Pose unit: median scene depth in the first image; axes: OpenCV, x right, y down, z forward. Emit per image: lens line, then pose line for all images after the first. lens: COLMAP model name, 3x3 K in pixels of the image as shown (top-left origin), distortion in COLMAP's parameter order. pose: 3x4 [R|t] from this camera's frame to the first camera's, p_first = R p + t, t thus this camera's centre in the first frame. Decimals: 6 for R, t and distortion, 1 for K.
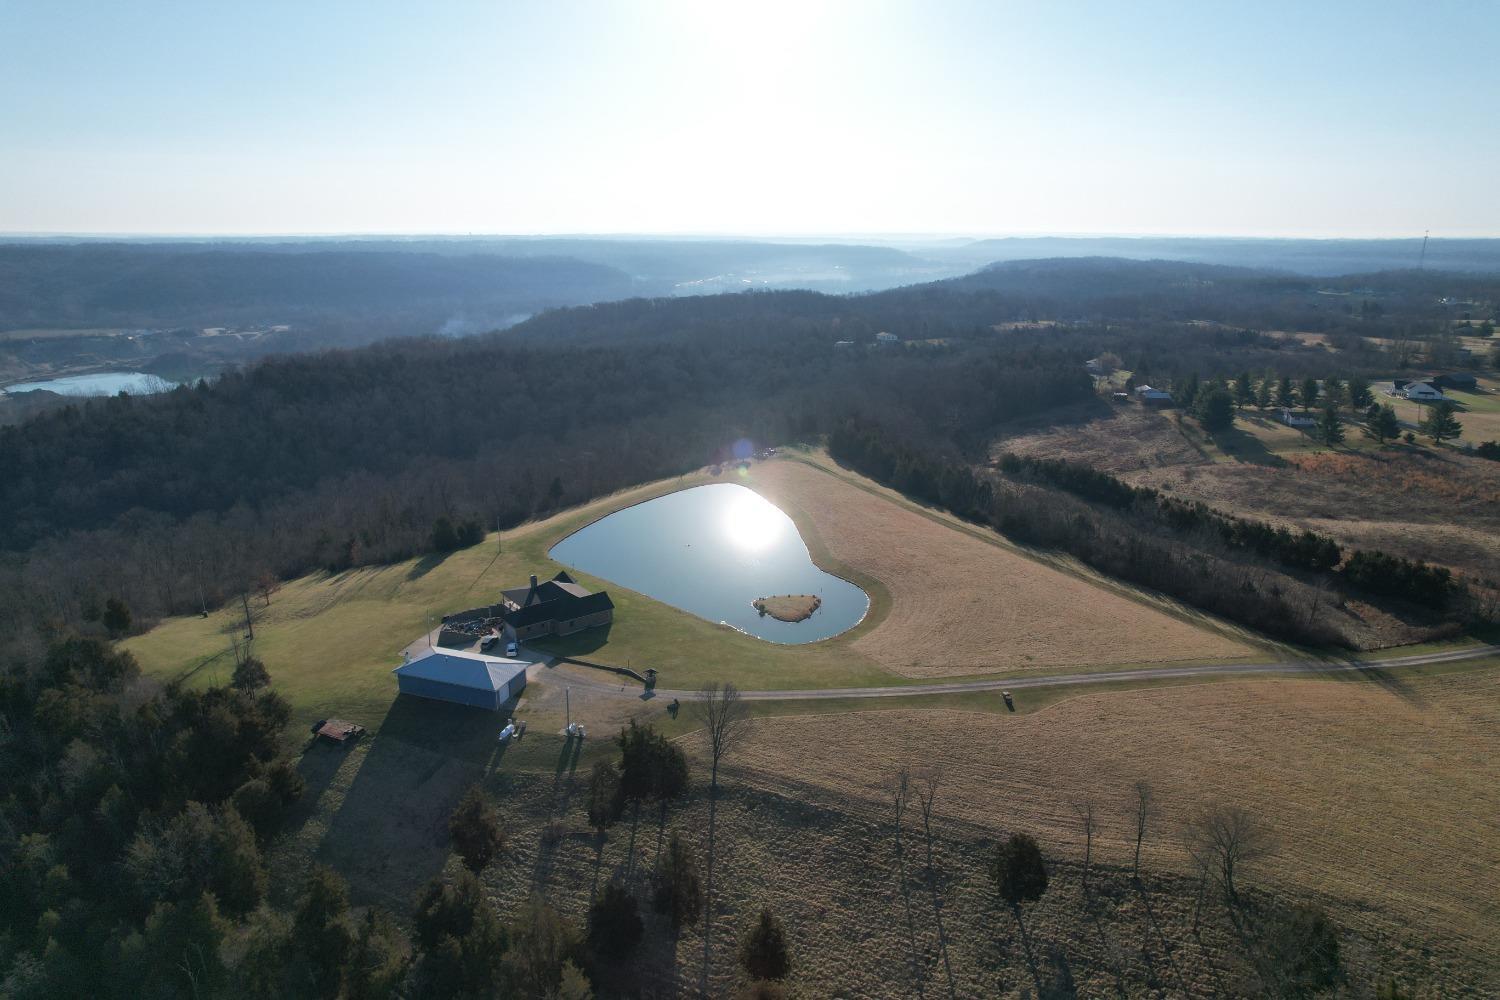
lens RADIAL K [[949.7, 0, 750.0], [0, 949.7, 500.0], [0, 0, 1]] dist [-0.068090, 0.068628]
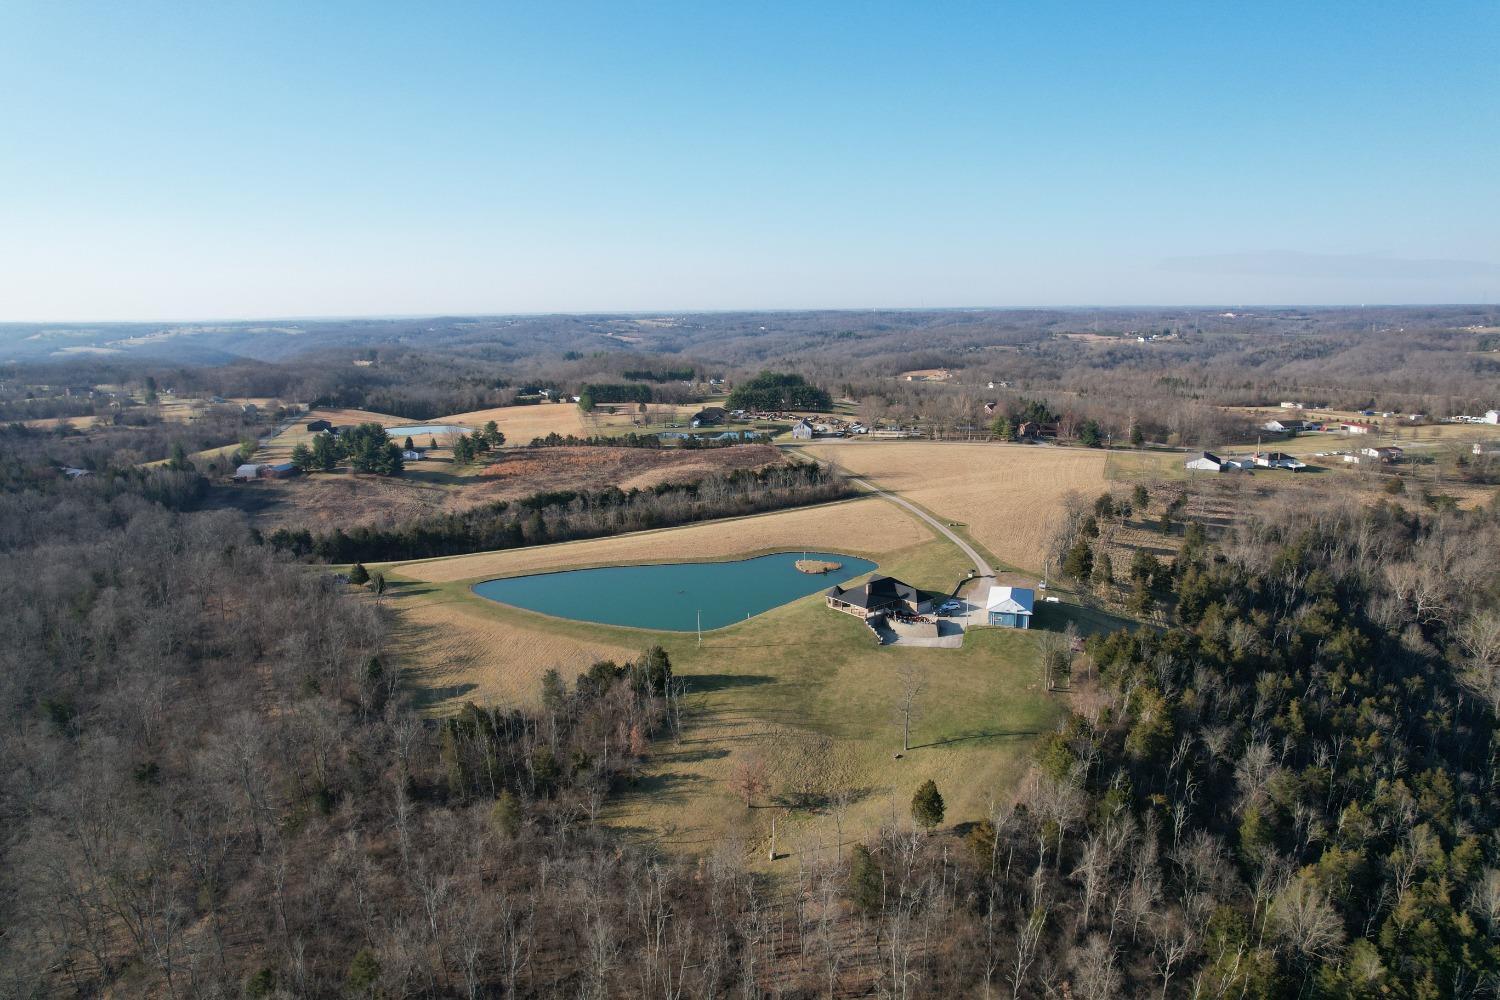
lens RADIAL K [[949.7, 0, 750.0], [0, 949.7, 500.0], [0, 0, 1]] dist [-0.068090, 0.068628]
pose [[-0.012408, -0.205040, 0.978675, -0.389658], [0.287795, 0.936603, 0.199874, -0.087052], [-0.957612, 0.284138, 0.047388, 0.291020]]
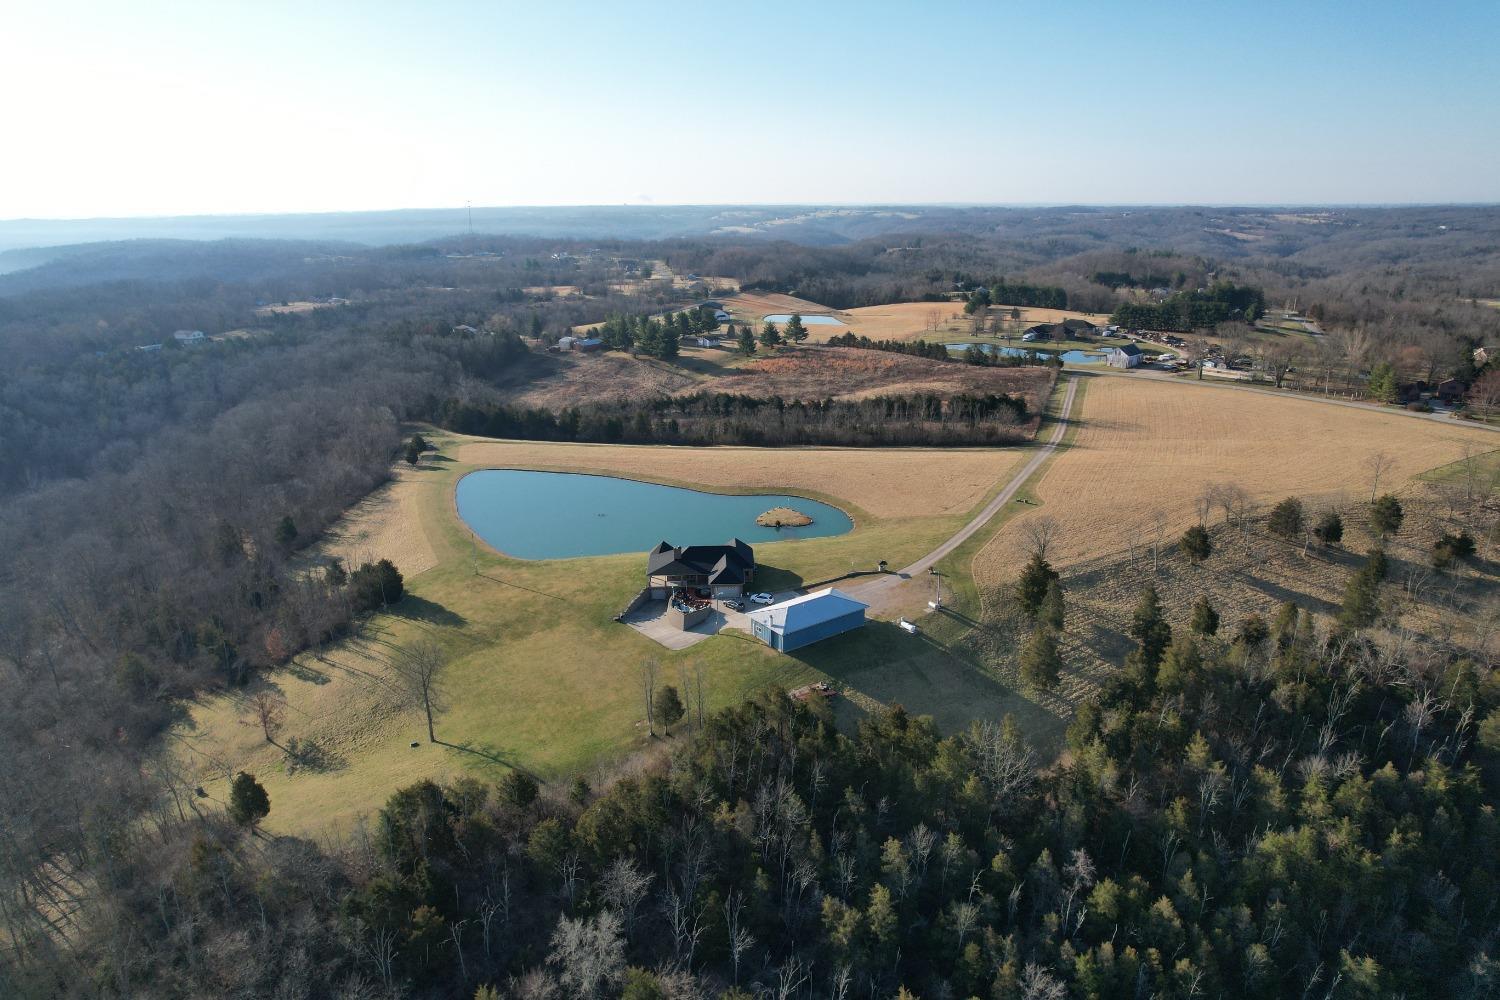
lens RADIAL K [[949.7, 0, 750.0], [0, 949.7, 500.0], [0, 0, 1]] dist [-0.068090, 0.068628]
pose [[0.587281, -0.254035, 0.768483, -0.259622], [0.234816, 0.962109, 0.138593, -0.024858], [-0.774572, 0.099059, 0.624680, 0.081195]]
